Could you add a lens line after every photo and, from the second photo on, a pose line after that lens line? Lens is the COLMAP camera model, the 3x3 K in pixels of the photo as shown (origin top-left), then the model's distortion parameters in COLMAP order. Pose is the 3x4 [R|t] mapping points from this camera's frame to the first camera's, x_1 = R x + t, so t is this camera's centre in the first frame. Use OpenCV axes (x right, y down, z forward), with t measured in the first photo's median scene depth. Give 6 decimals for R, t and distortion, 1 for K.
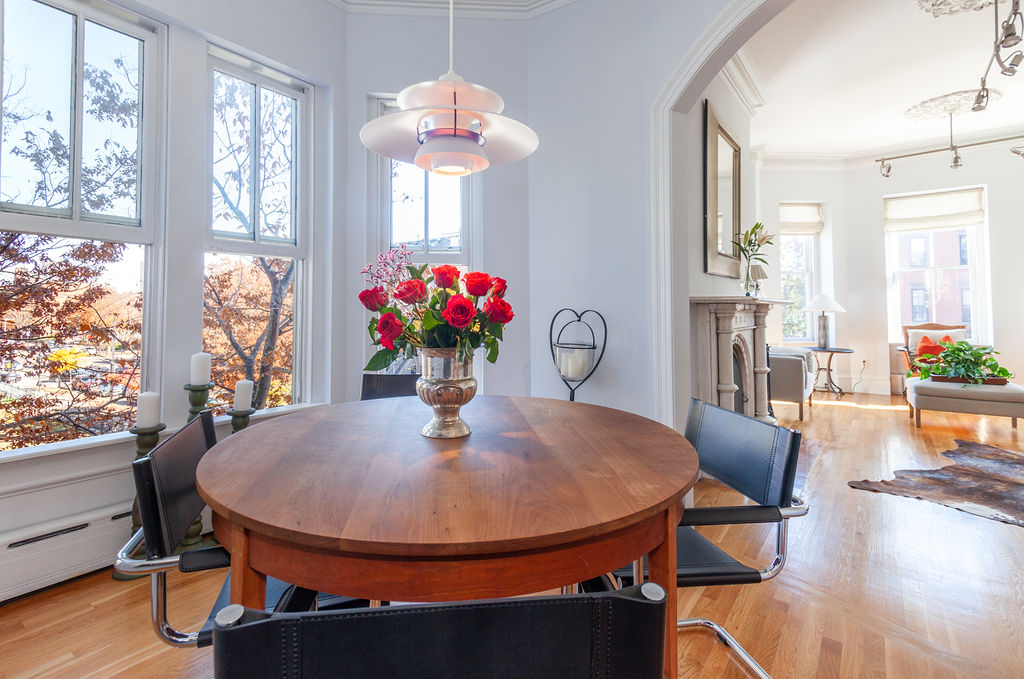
lens RADIAL K [[504.6, 0, 510.7], [0, 504.6, 289.4], [0, 0, 1]] dist [0.029953, 0.000062]
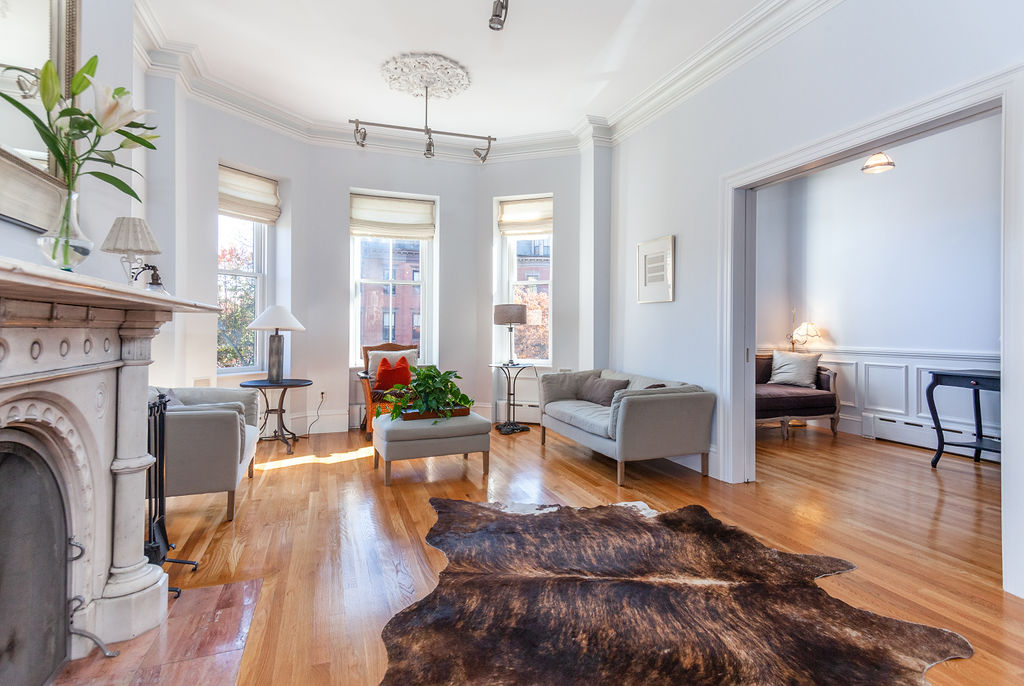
lens RADIAL K [[494.5, 0, 508.6], [0, 494.5, 324.4], [0, 0, 1]] dist [0.022910, 0.000051]
pose [[0.556217, 0.015741, 0.830888, 0.227430], [-0.039556, 0.999189, 0.007550, 0.019044], [-0.830095, -0.037066, 0.556389, 0.363761]]
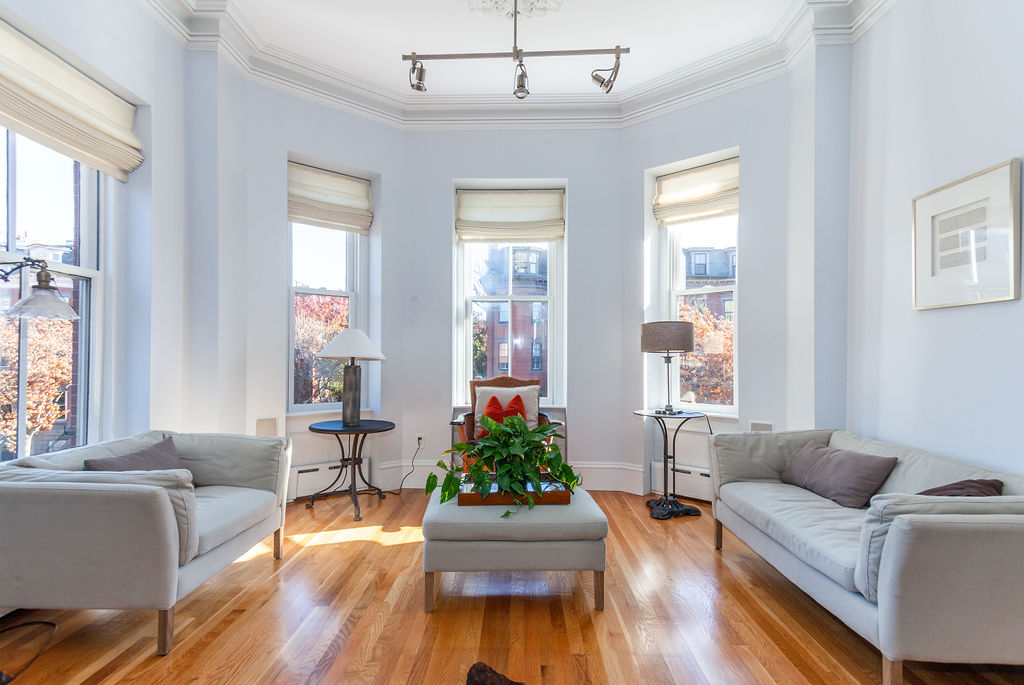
lens RADIAL K [[483.7, 0, 509.8], [0, 483.7, 351.9], [0, 0, 1]] dist [0.022828, -0.000074]
pose [[0.826694, 0.018091, 0.562361, 0.470322], [-0.032169, 0.999368, 0.015140, 0.022921], [-0.561731, -0.030607, 0.826753, 0.474631]]
